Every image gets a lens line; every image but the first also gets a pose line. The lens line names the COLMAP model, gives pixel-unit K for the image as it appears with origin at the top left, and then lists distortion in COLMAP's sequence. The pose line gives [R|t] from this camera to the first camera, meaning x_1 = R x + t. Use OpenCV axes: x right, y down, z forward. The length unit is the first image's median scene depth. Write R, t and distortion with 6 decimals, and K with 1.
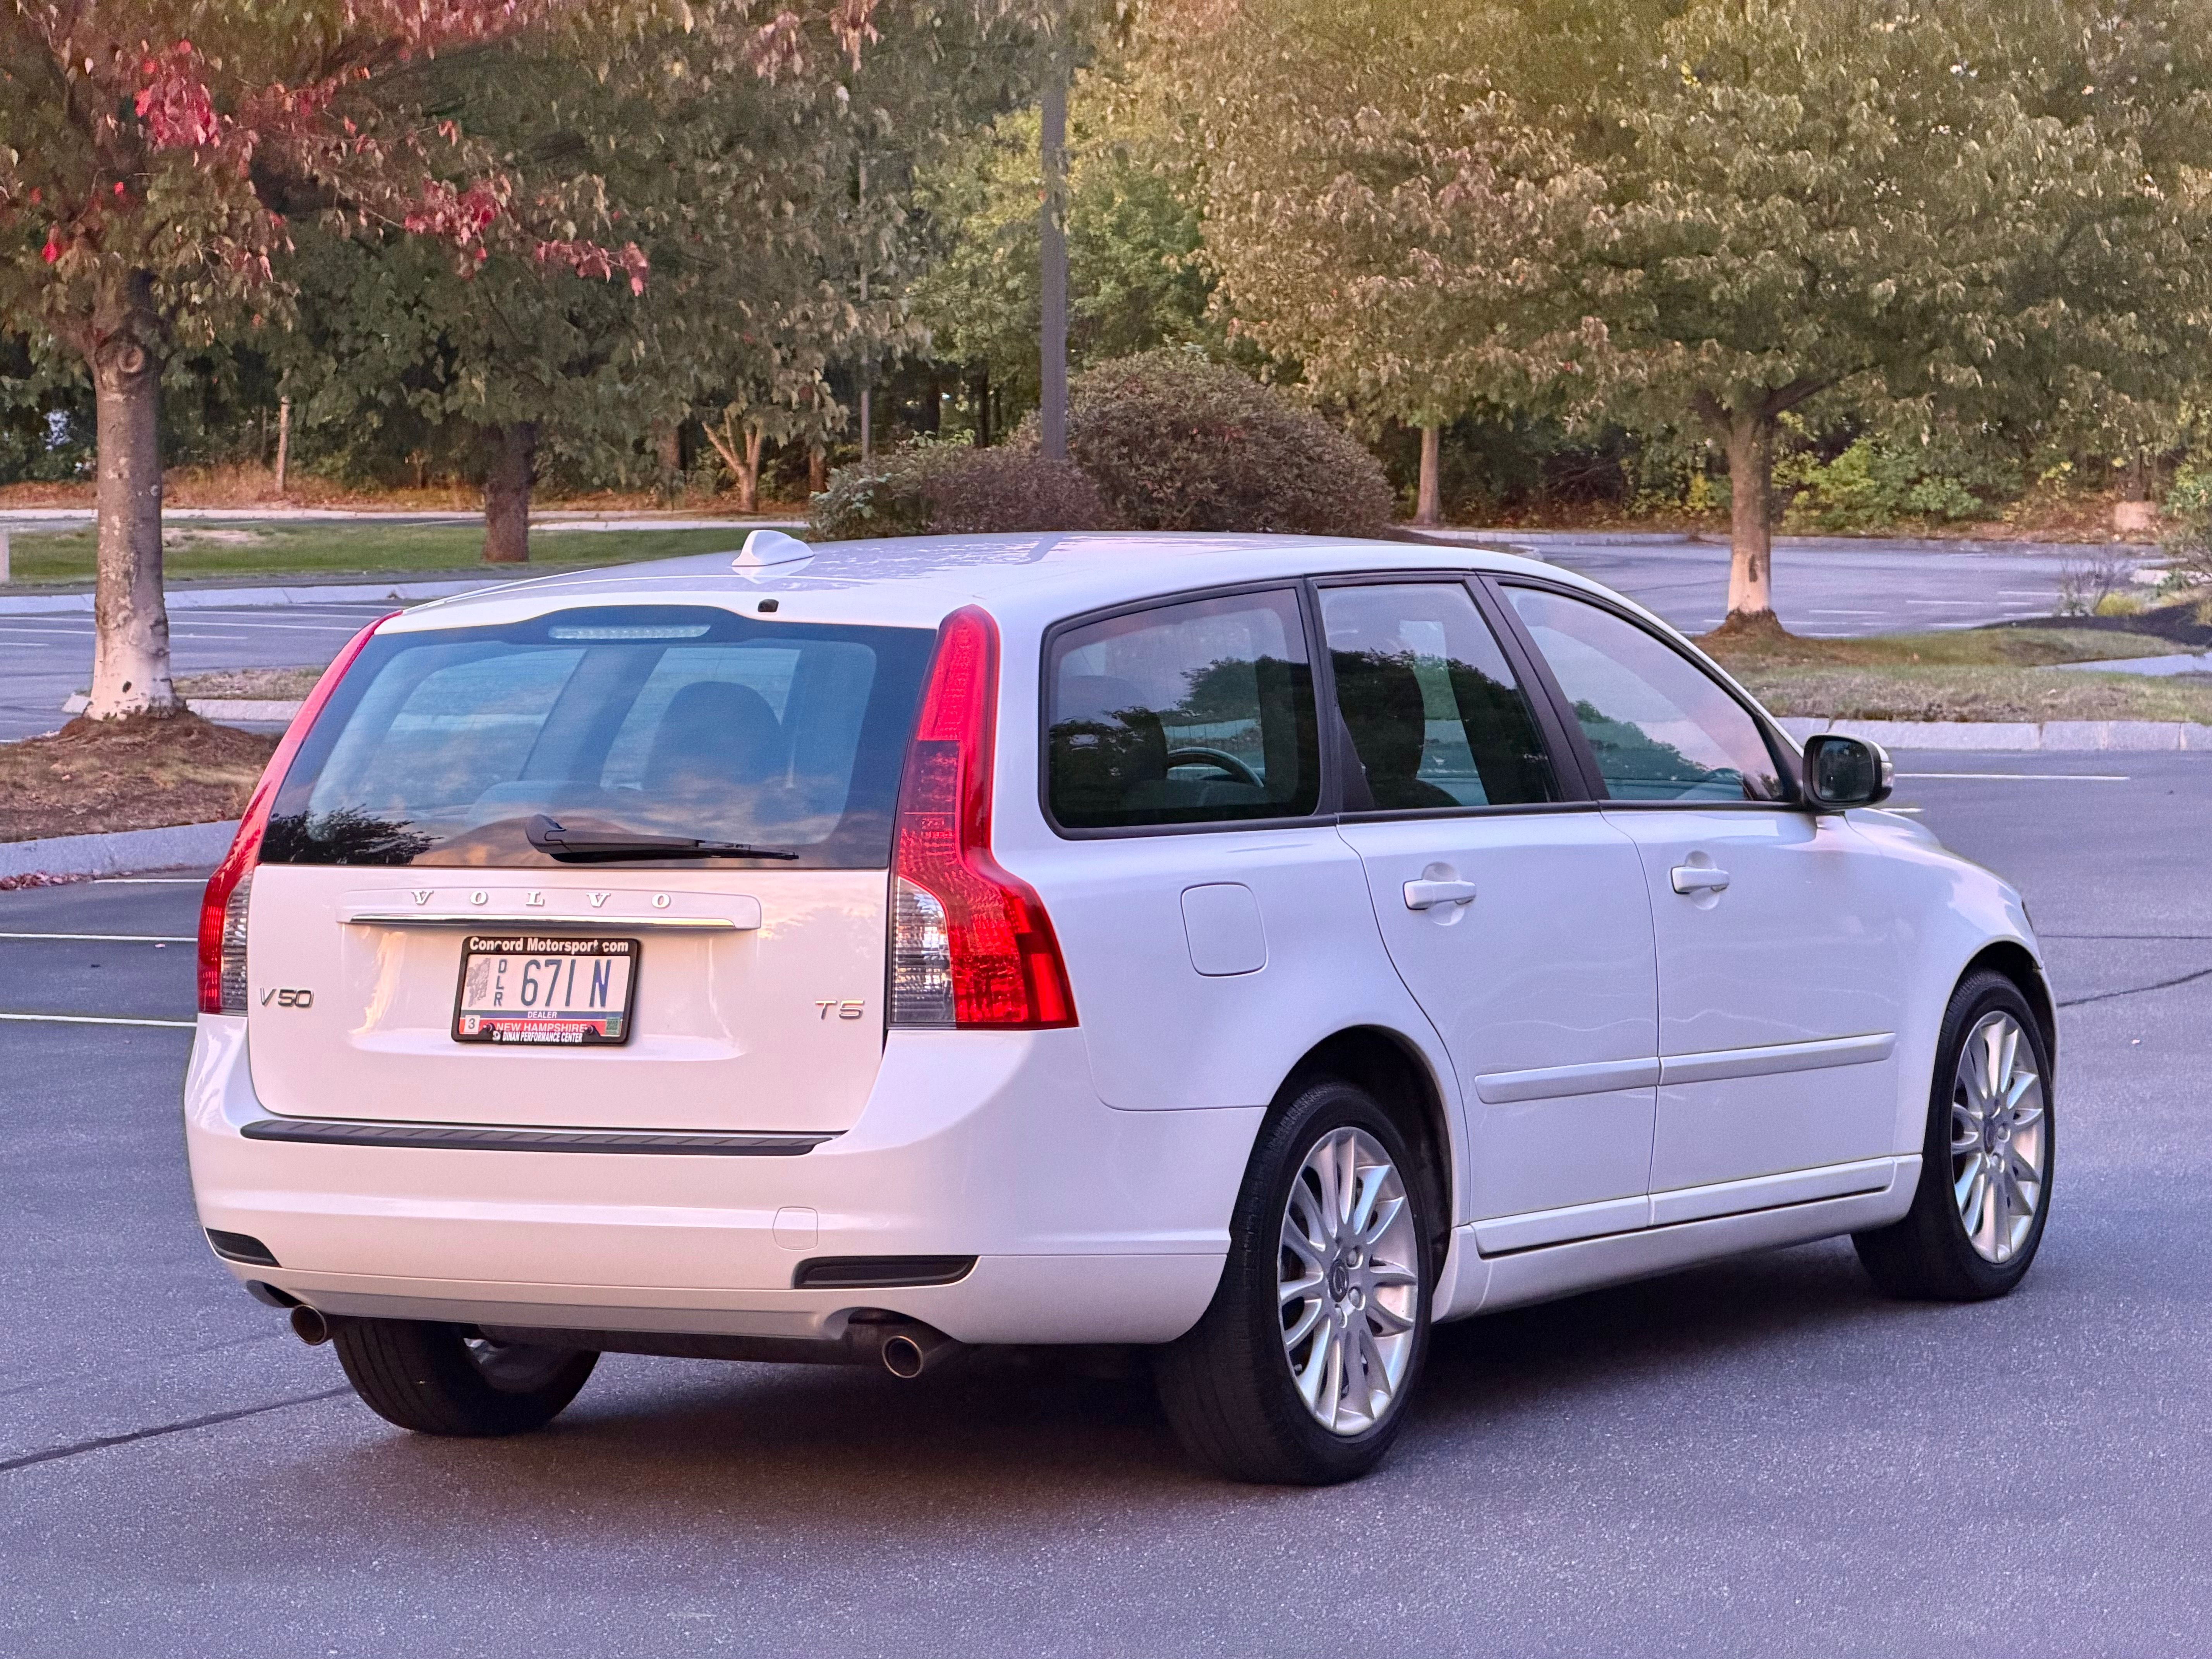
lens RADIAL K [[6705.2, 0, 1106.0], [0, 6705.2, 829.5], [0, 0, 1]] dist [0.234334, -0.301393]
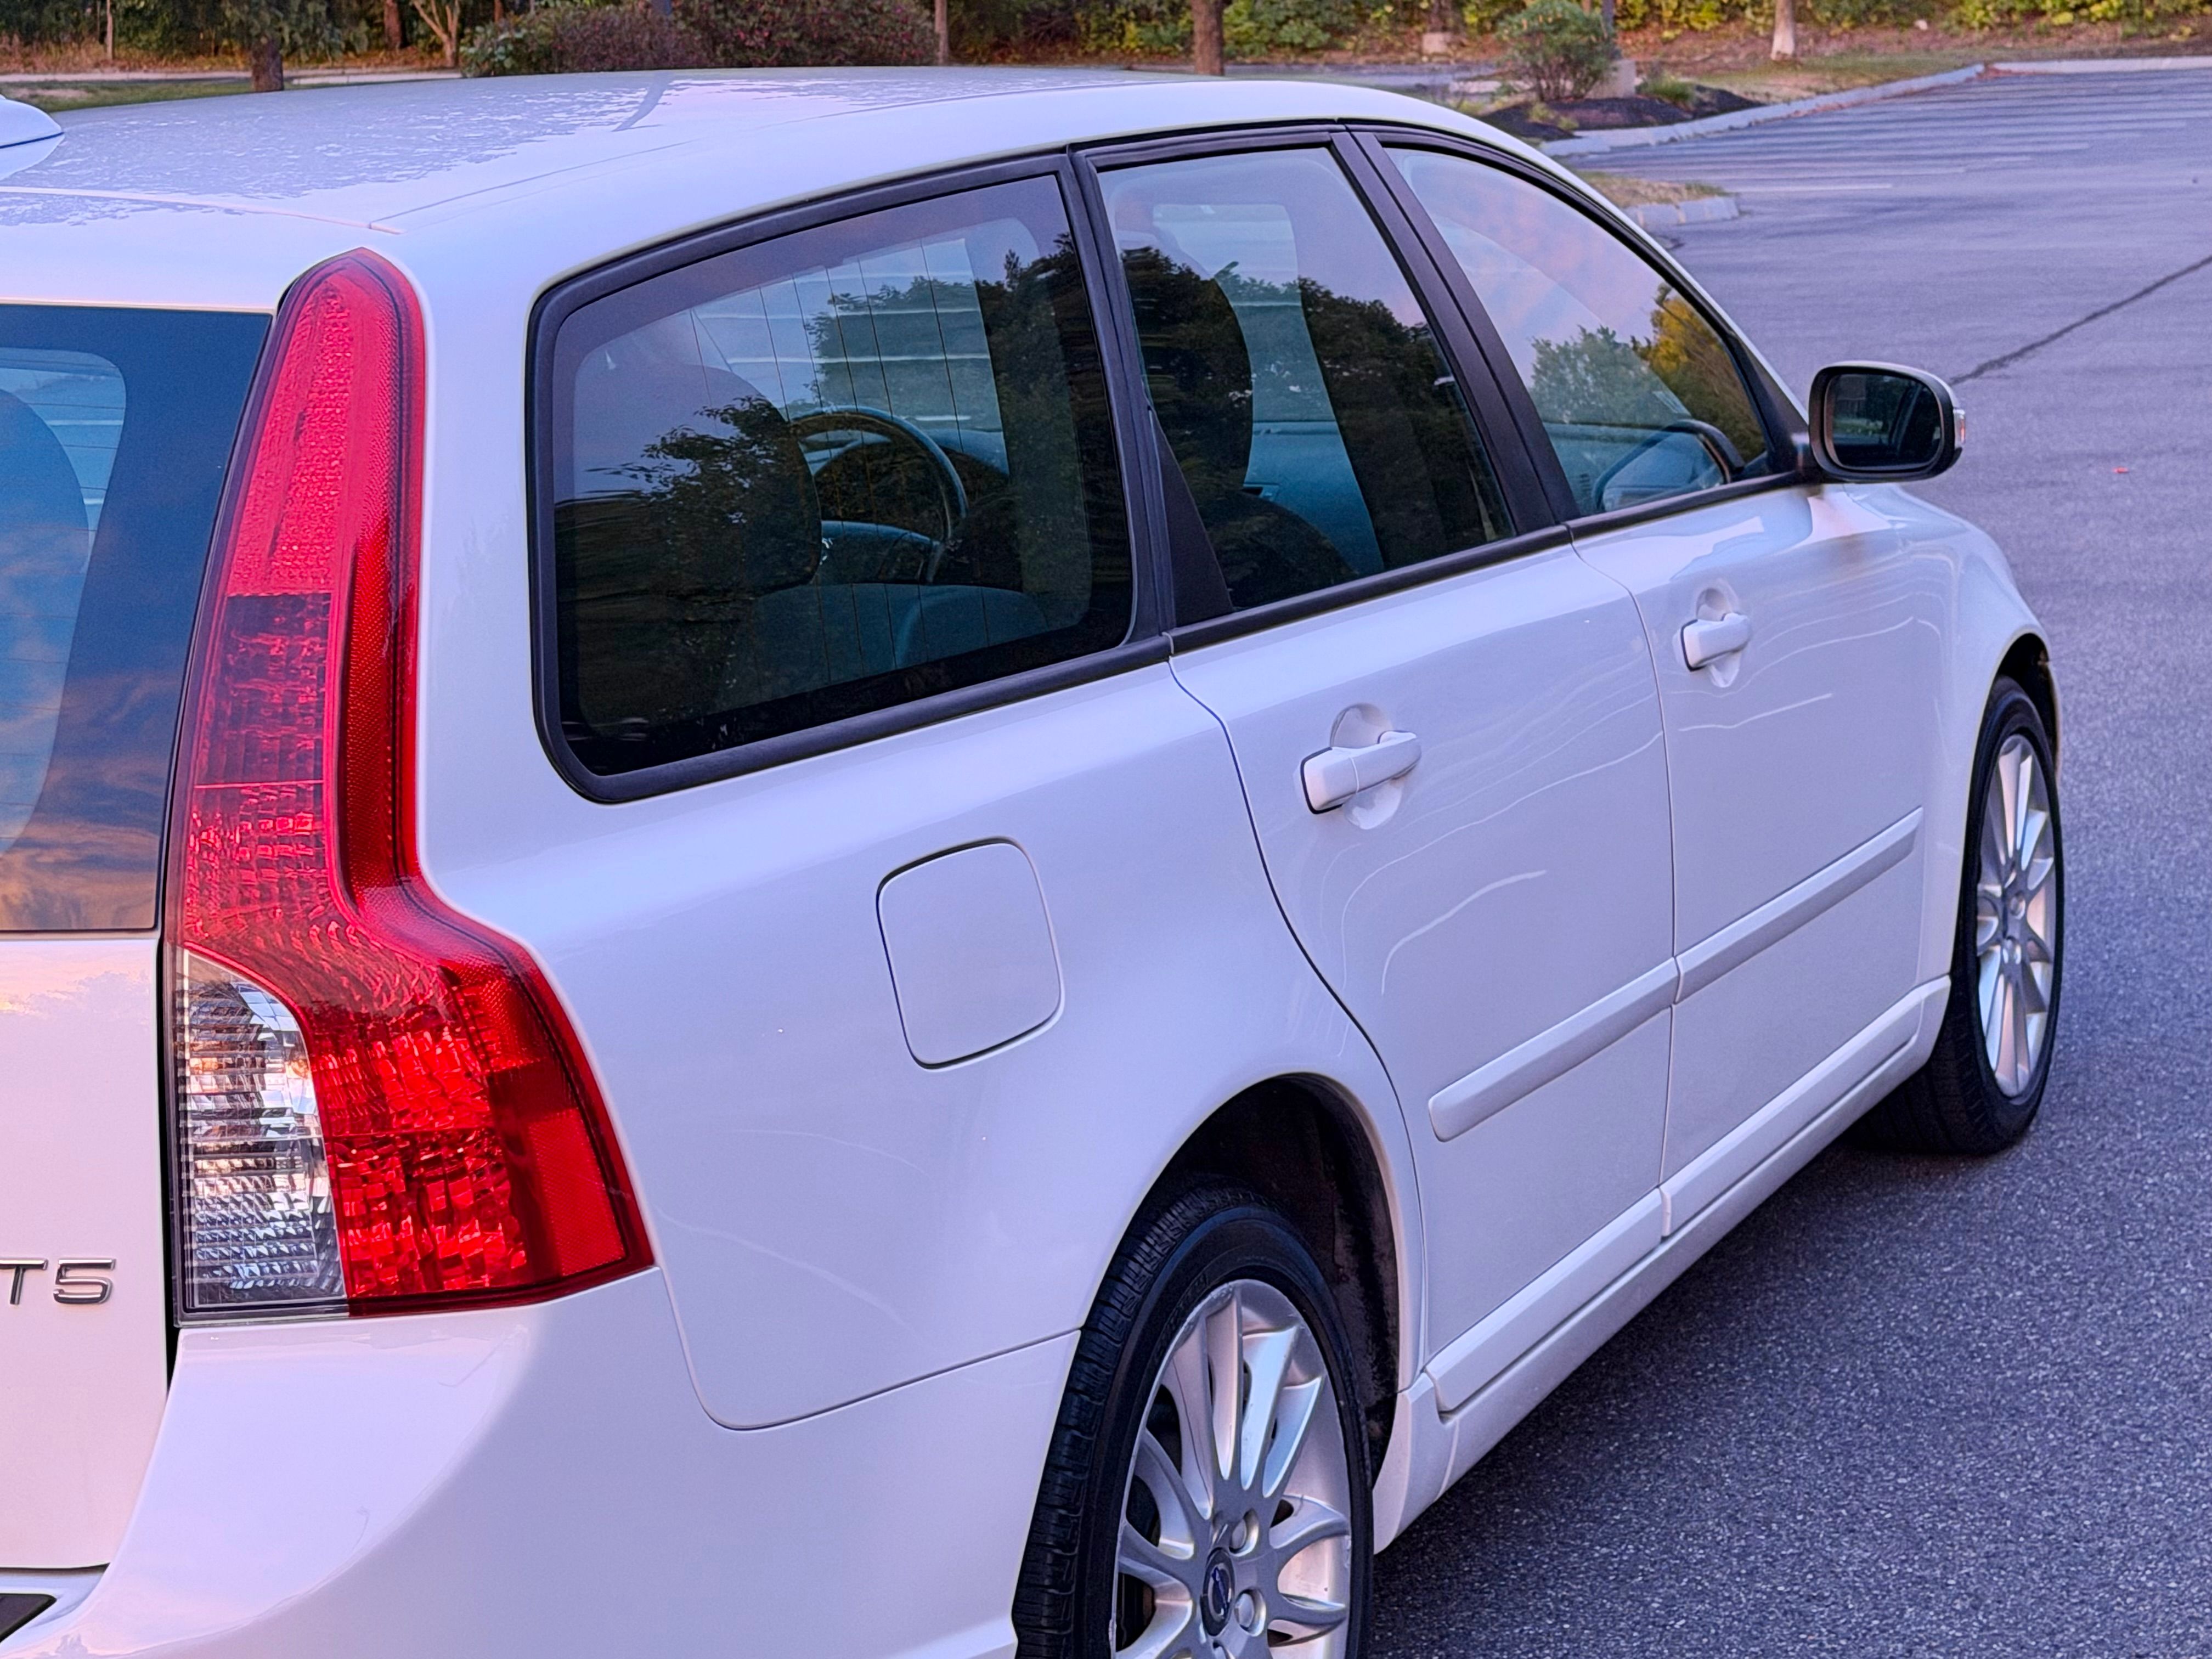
lens RADIAL K [[4355.5, 0, 1106.0], [0, 4355.5, 829.5], [0, 0, 1]] dist [0.174038, -0.128785]
pose [[0.995657, -0.044865, 0.081573, 0.000767], [0.034146, 0.991141, 0.128352, -0.008073], [-0.086609, -0.125009, 0.988368, 0.185202]]
